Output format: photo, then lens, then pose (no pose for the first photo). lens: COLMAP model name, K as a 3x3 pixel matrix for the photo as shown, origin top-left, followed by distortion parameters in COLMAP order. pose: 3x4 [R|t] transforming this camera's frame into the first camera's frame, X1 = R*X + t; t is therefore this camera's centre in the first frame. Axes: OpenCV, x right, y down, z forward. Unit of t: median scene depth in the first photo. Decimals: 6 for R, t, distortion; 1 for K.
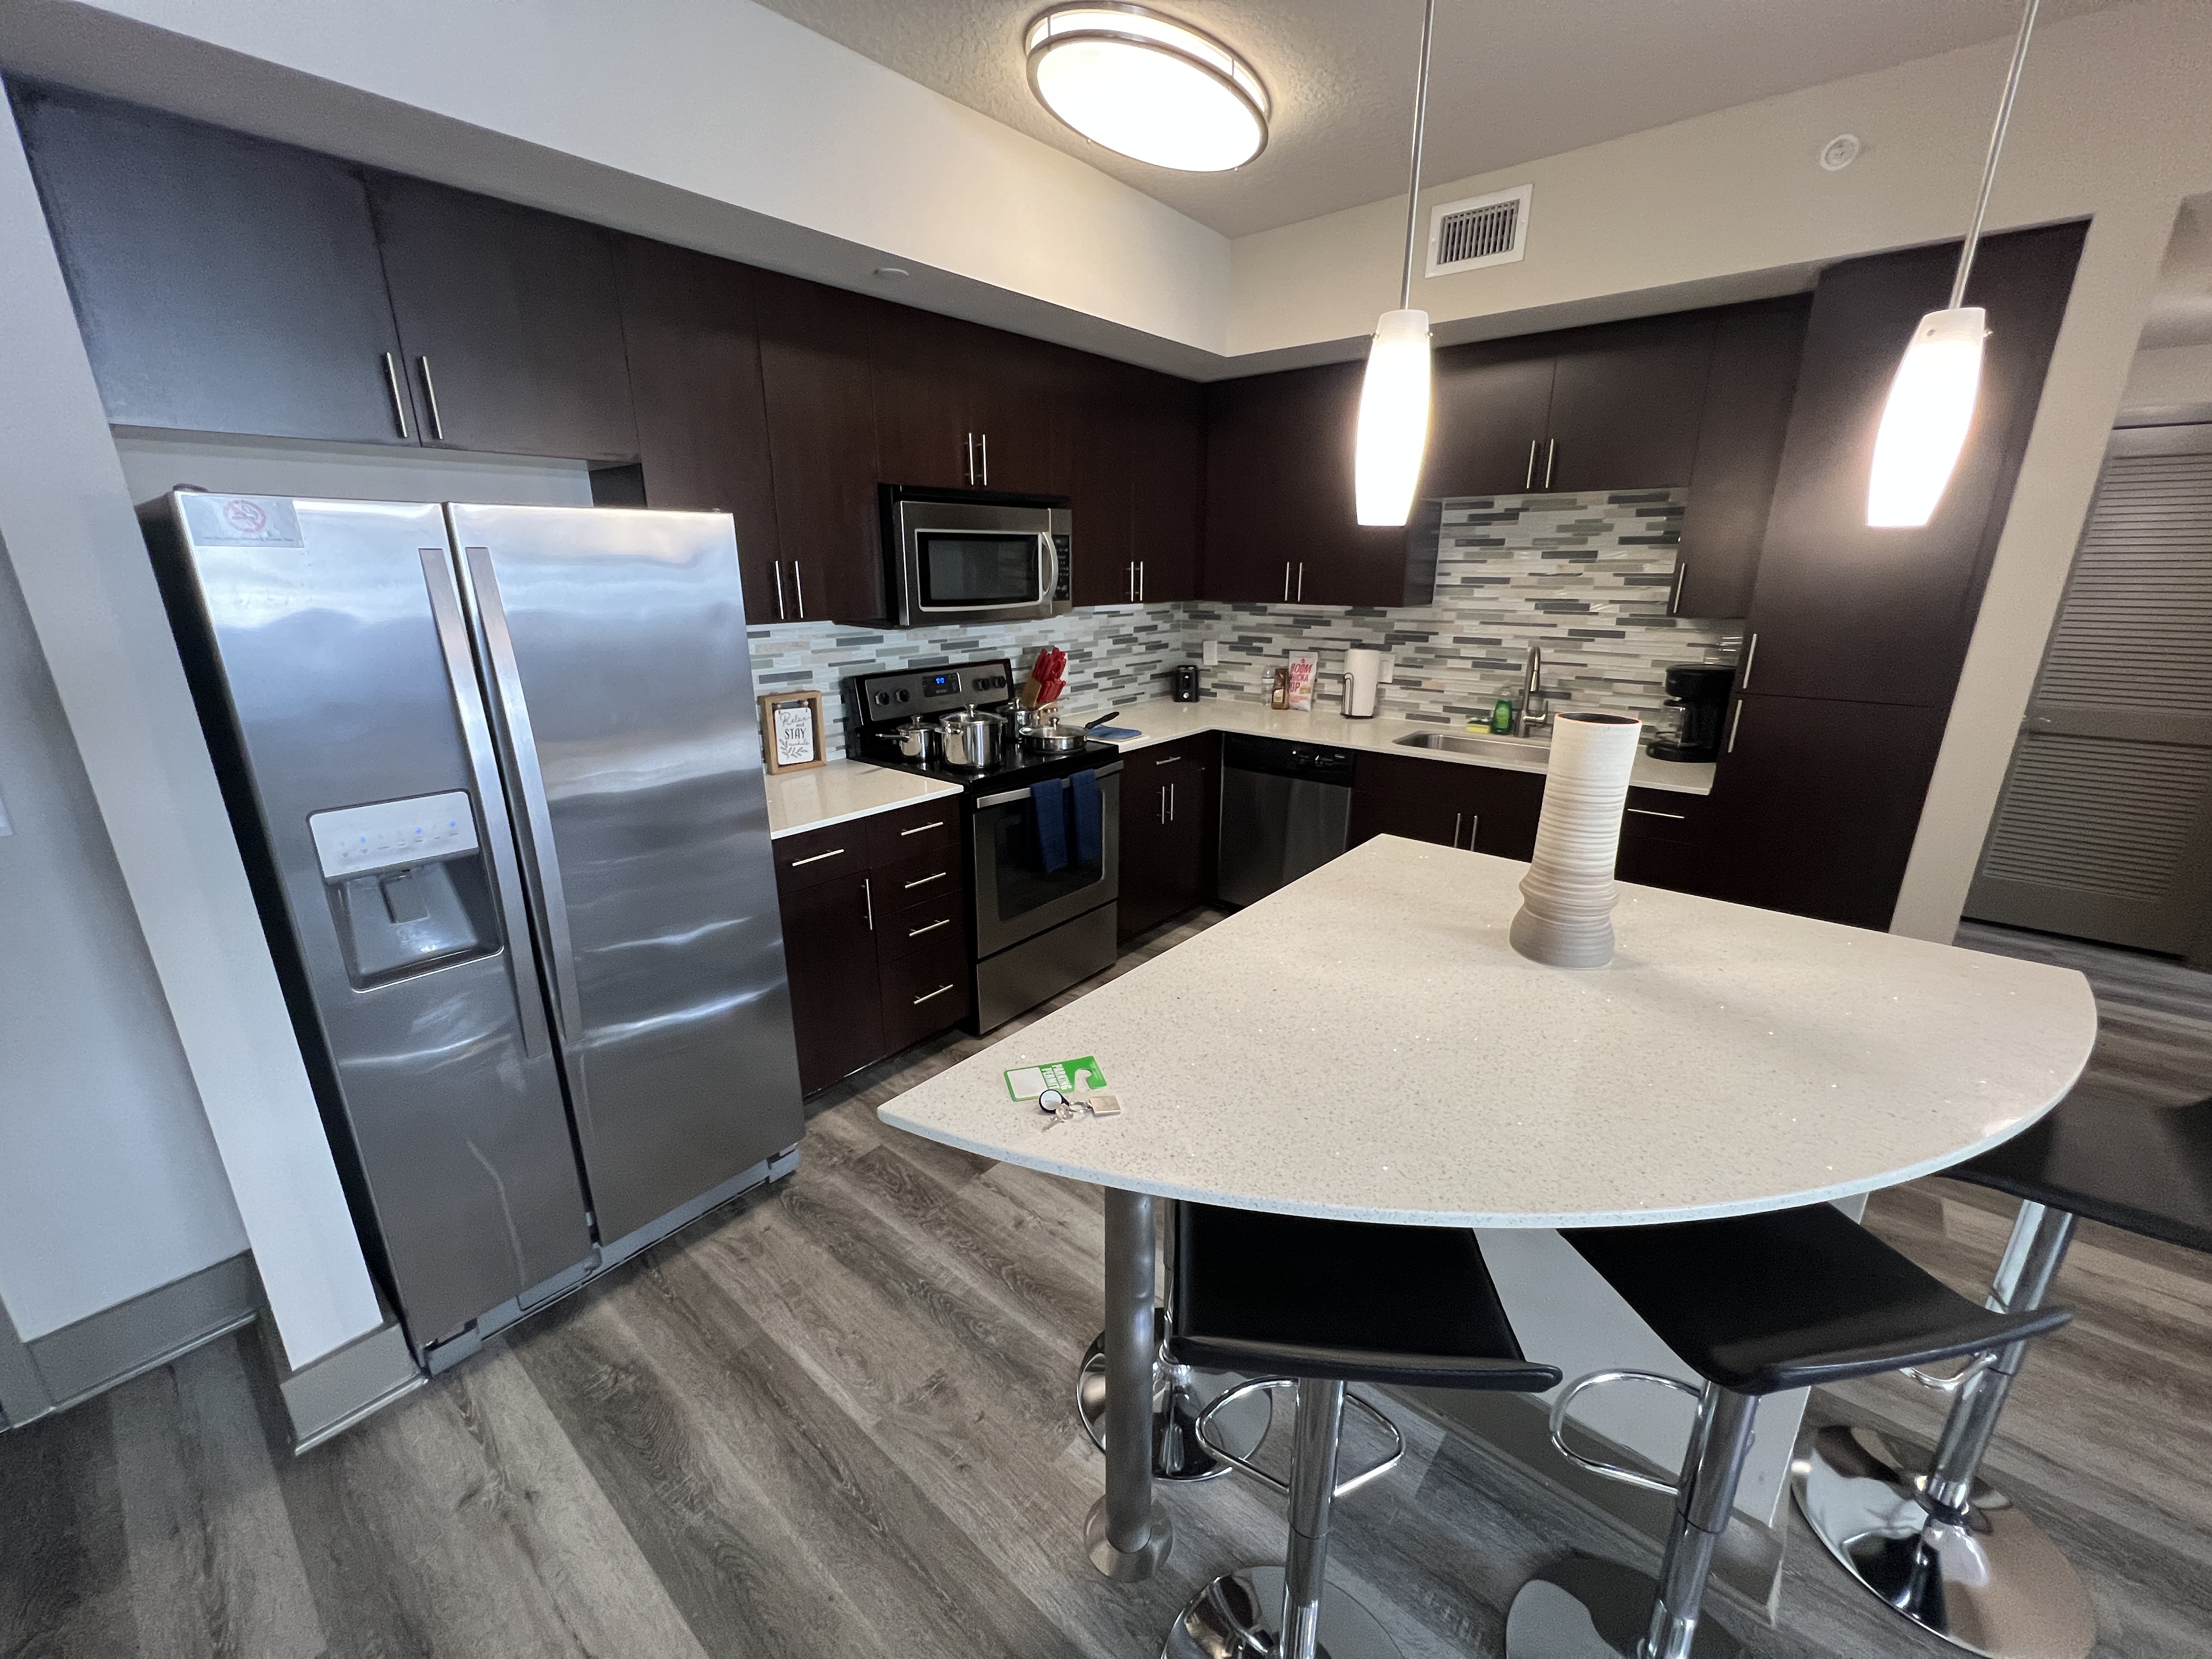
lens RADIAL K [[884.5, 0, 1107.5], [0, 884.5, 831.2], [0, 0, 1]] dist [0.002813, 0.000190]
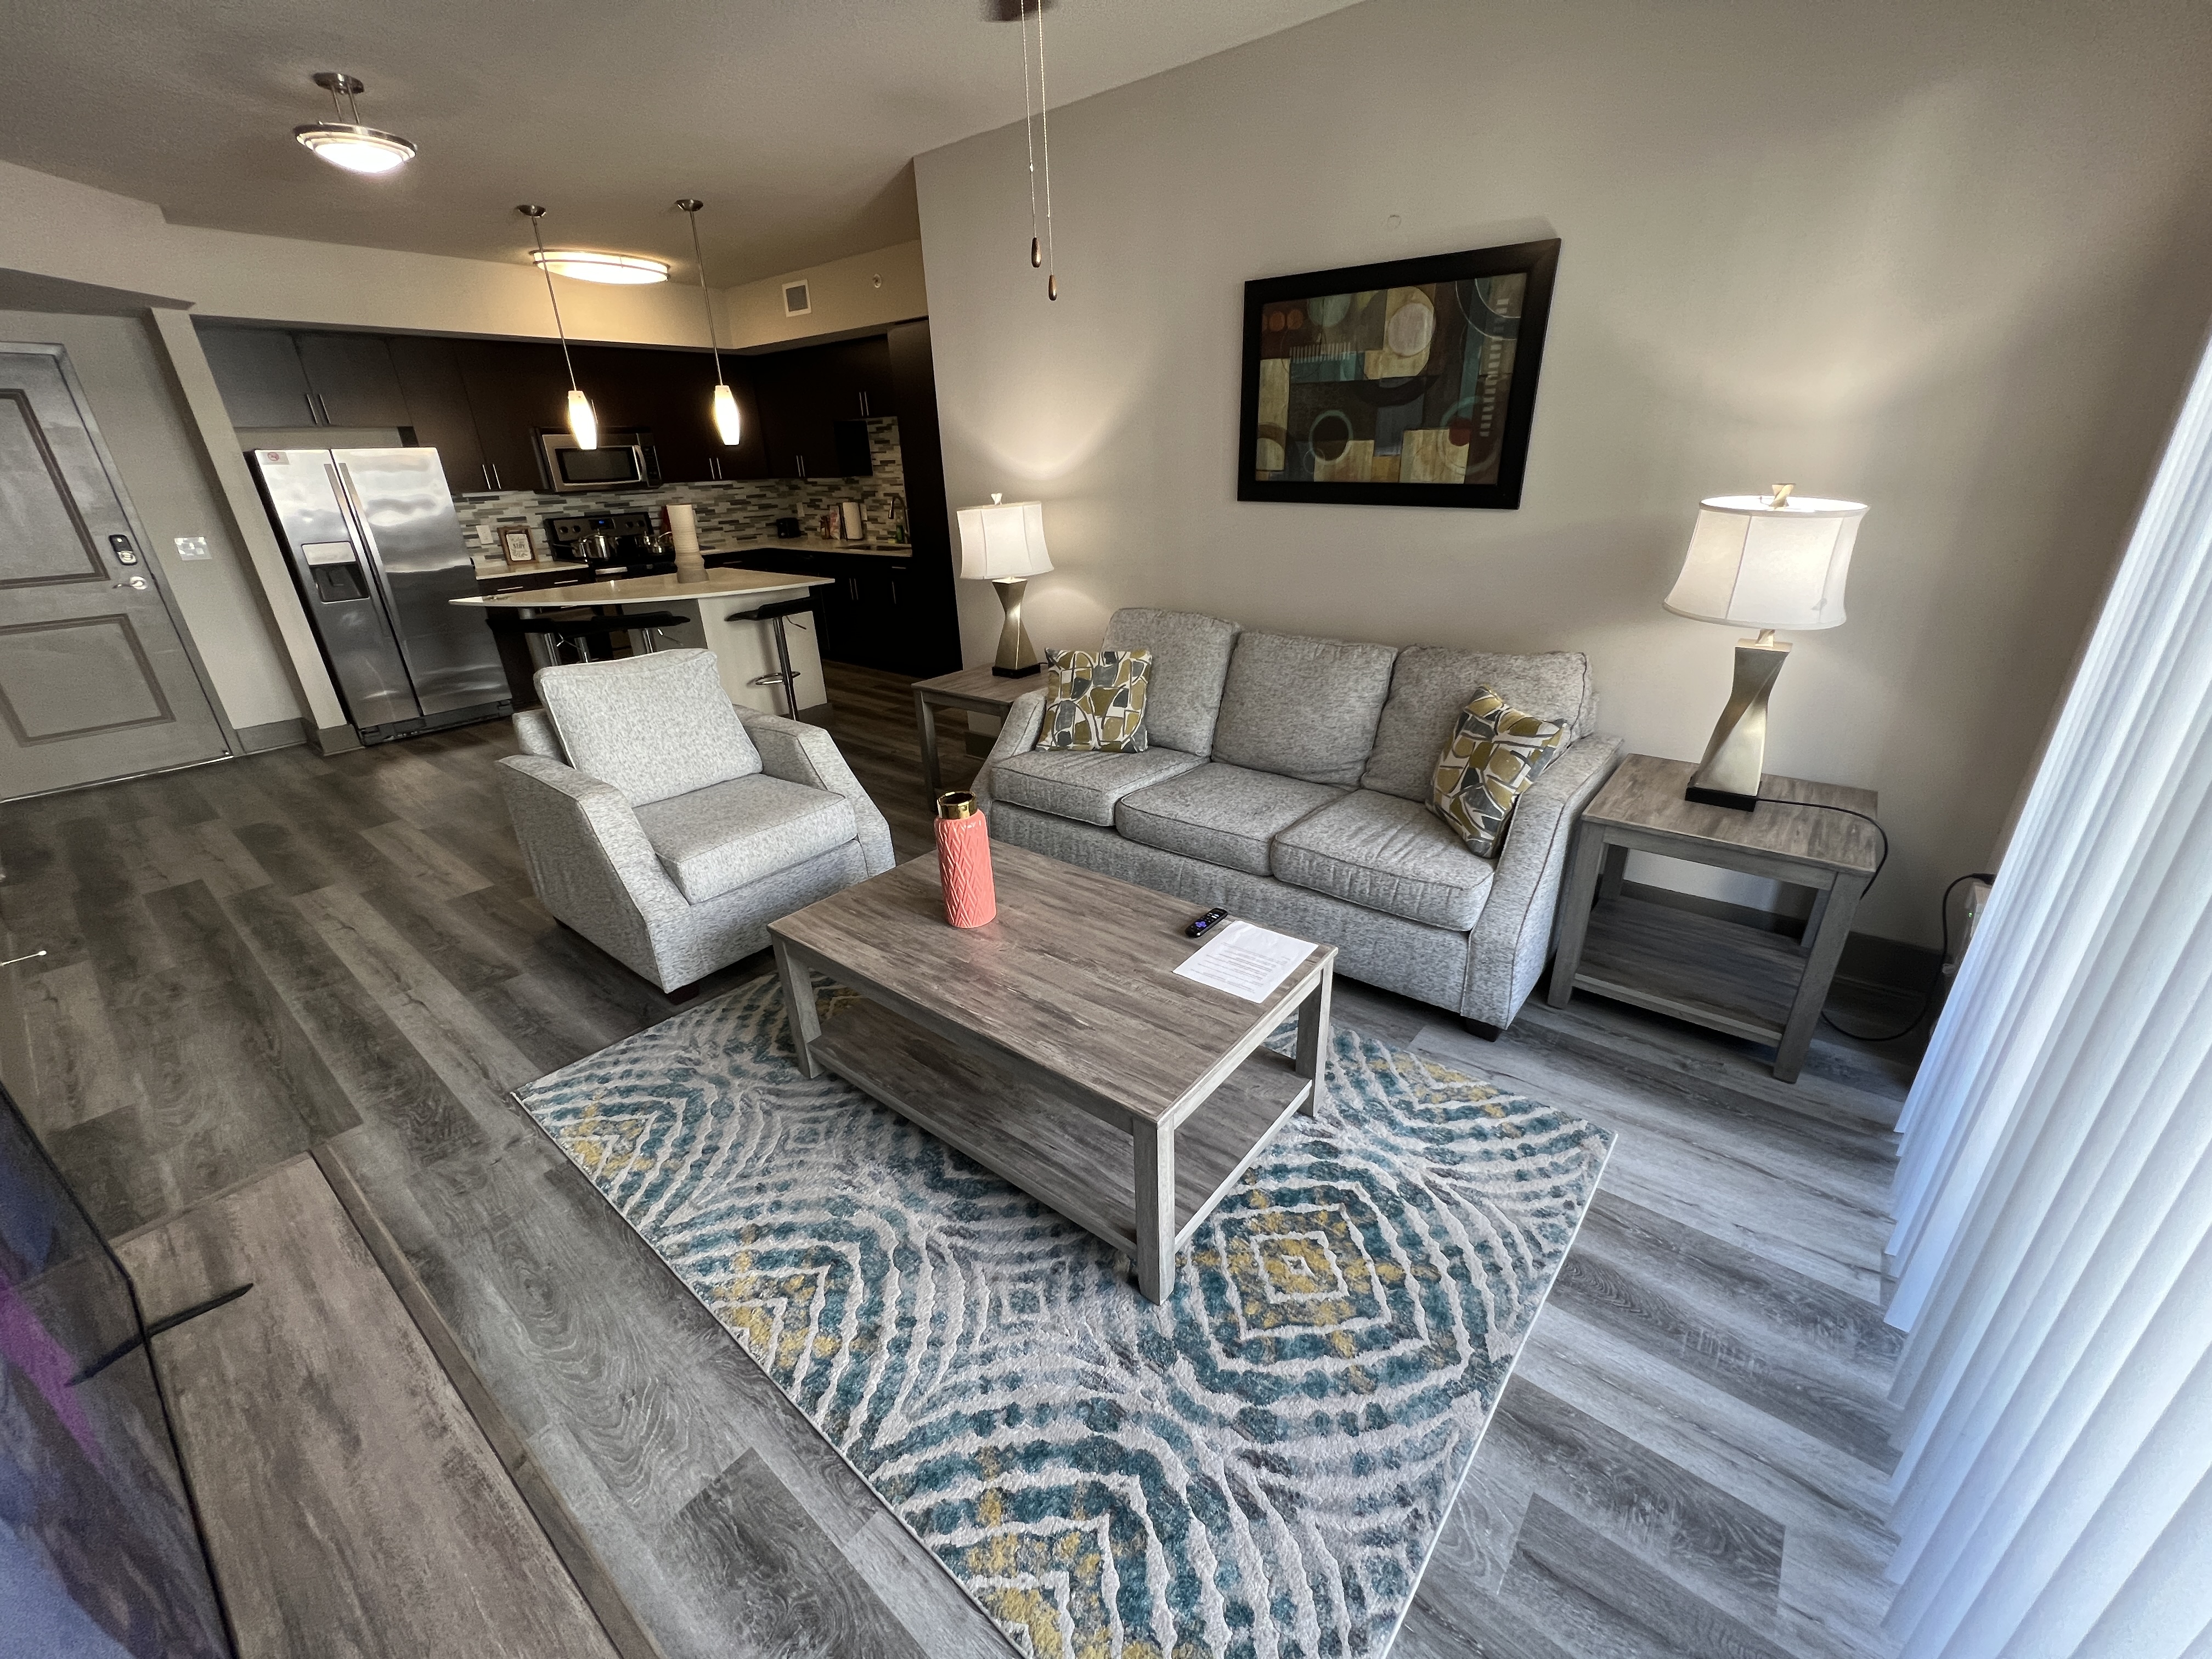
lens RADIAL K [[884.5, 0, 1106.1], [0, 884.5, 830.4], [0, 0, 1]] dist [0.002813, 0.000190]
pose [[0.999357, -0.035346, 0.006009, 0.803340], [0.034469, 0.993305, 0.110259, 0.300561], [-0.009866, -0.109981, 0.993885, -0.956842]]
